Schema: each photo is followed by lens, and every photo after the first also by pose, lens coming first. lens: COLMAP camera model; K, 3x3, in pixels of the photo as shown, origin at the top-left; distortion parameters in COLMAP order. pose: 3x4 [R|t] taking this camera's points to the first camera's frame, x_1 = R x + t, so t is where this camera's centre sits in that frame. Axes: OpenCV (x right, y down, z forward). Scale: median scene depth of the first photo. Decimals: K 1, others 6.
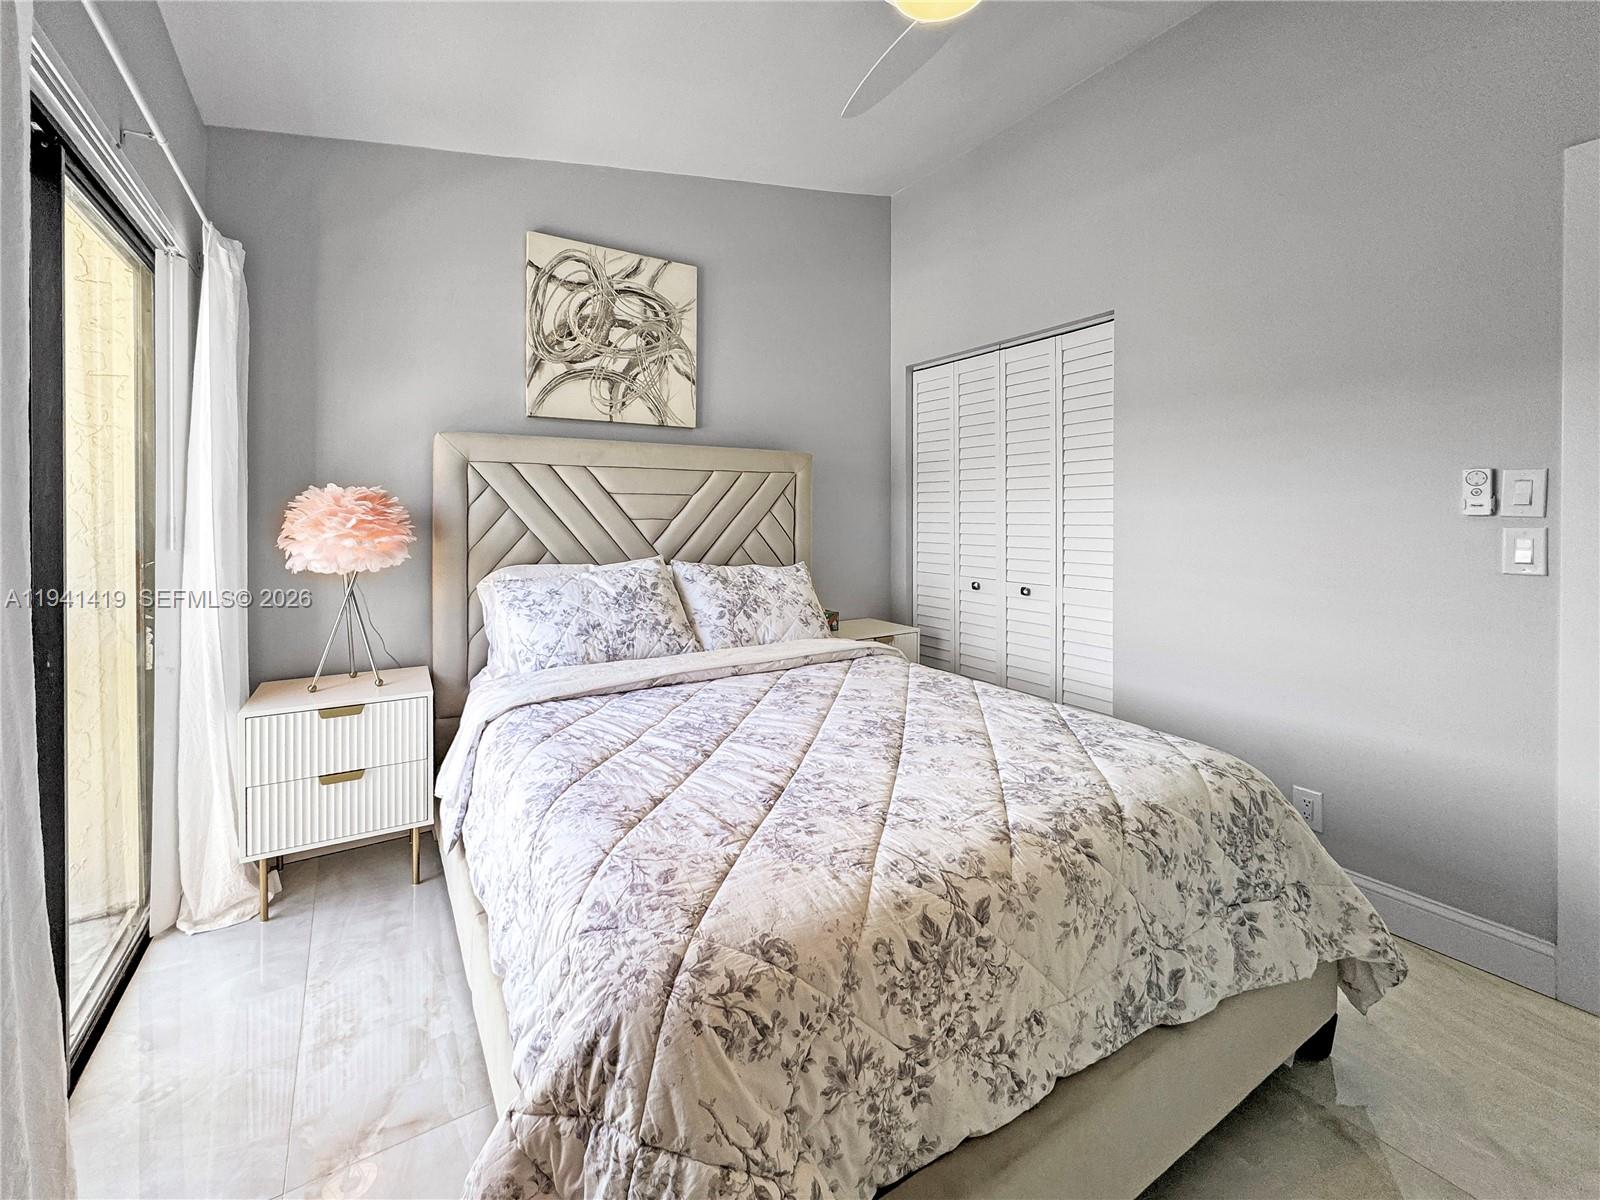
lens RADIAL K [[672.6, 0, 796.3], [0, 672.6, 524.1], [0, 0, 1]] dist [0.000066, 0.000023]
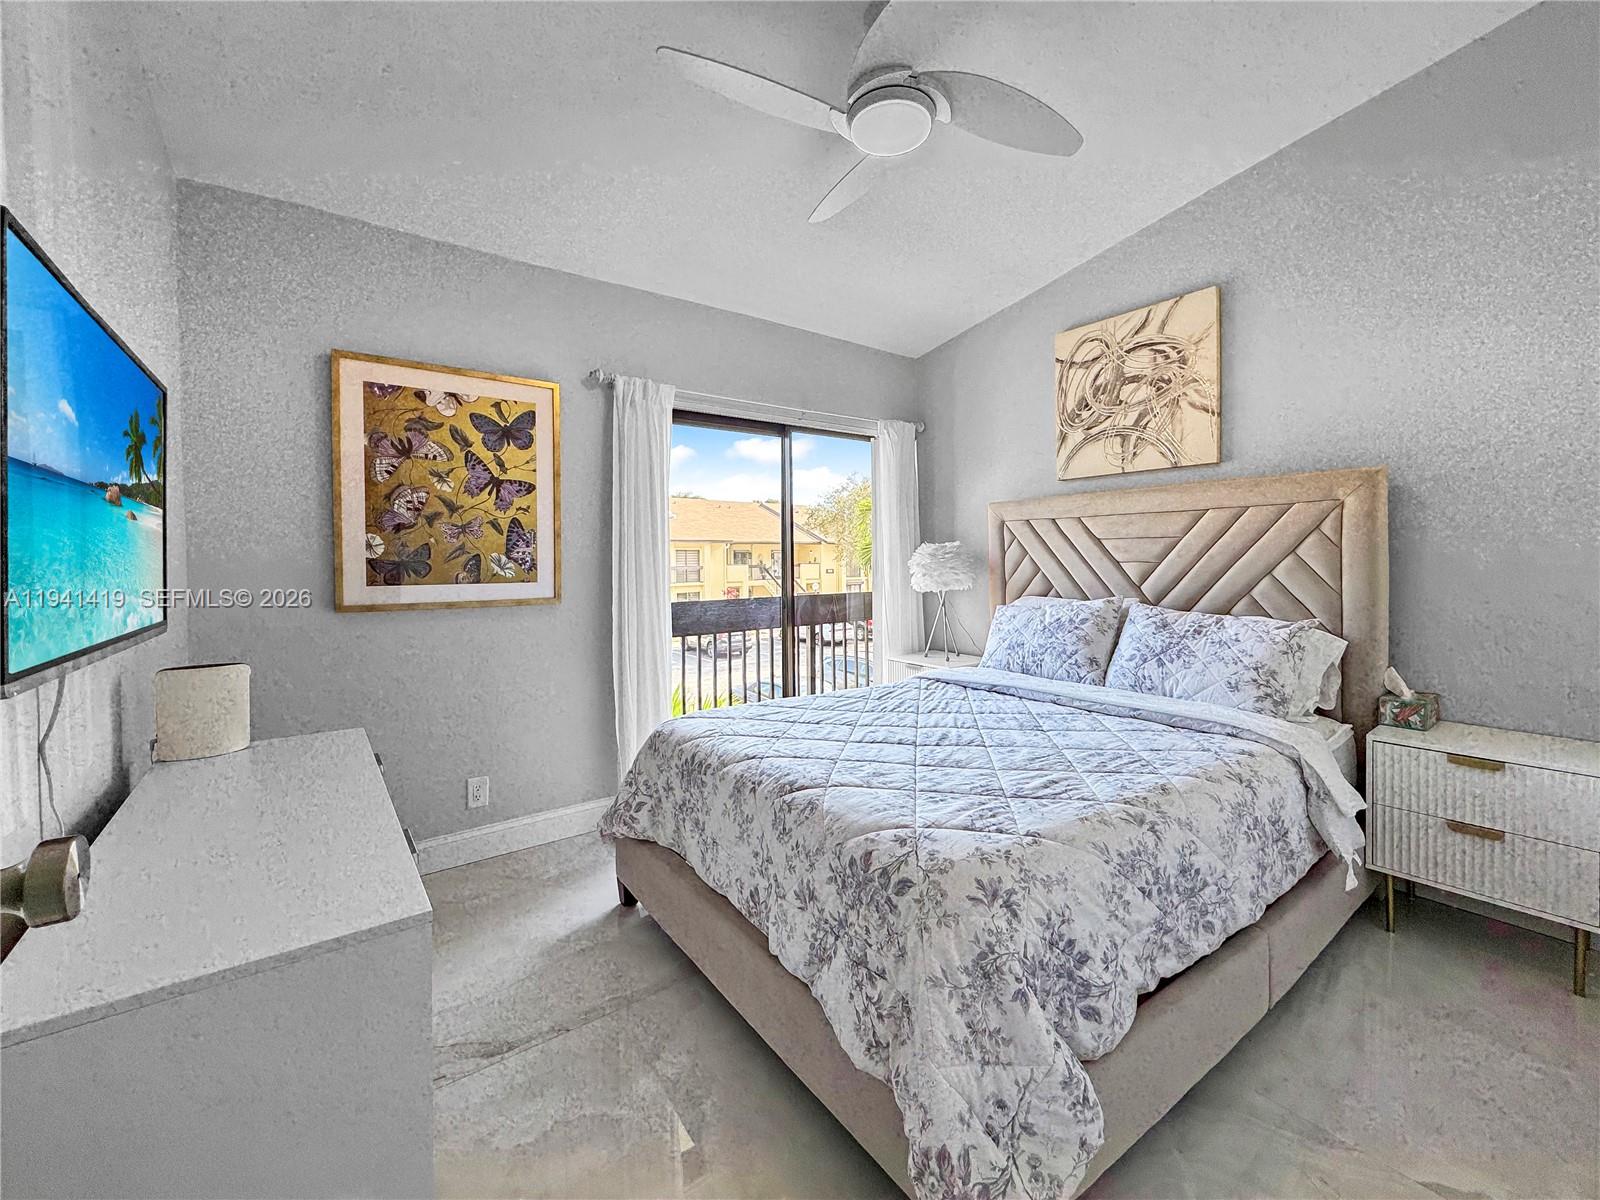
lens RADIAL K [[648.7, 0, 801.4], [0, 648.7, 586.0], [0, 0, 1]] dist [-0.004646, 0.000428]
pose [[0.078281, 0.039031, -0.996167, 0.765820], [-0.007867, 0.999226, 0.038533, -0.005057], [0.996900, 0.004821, 0.078527, 0.407525]]
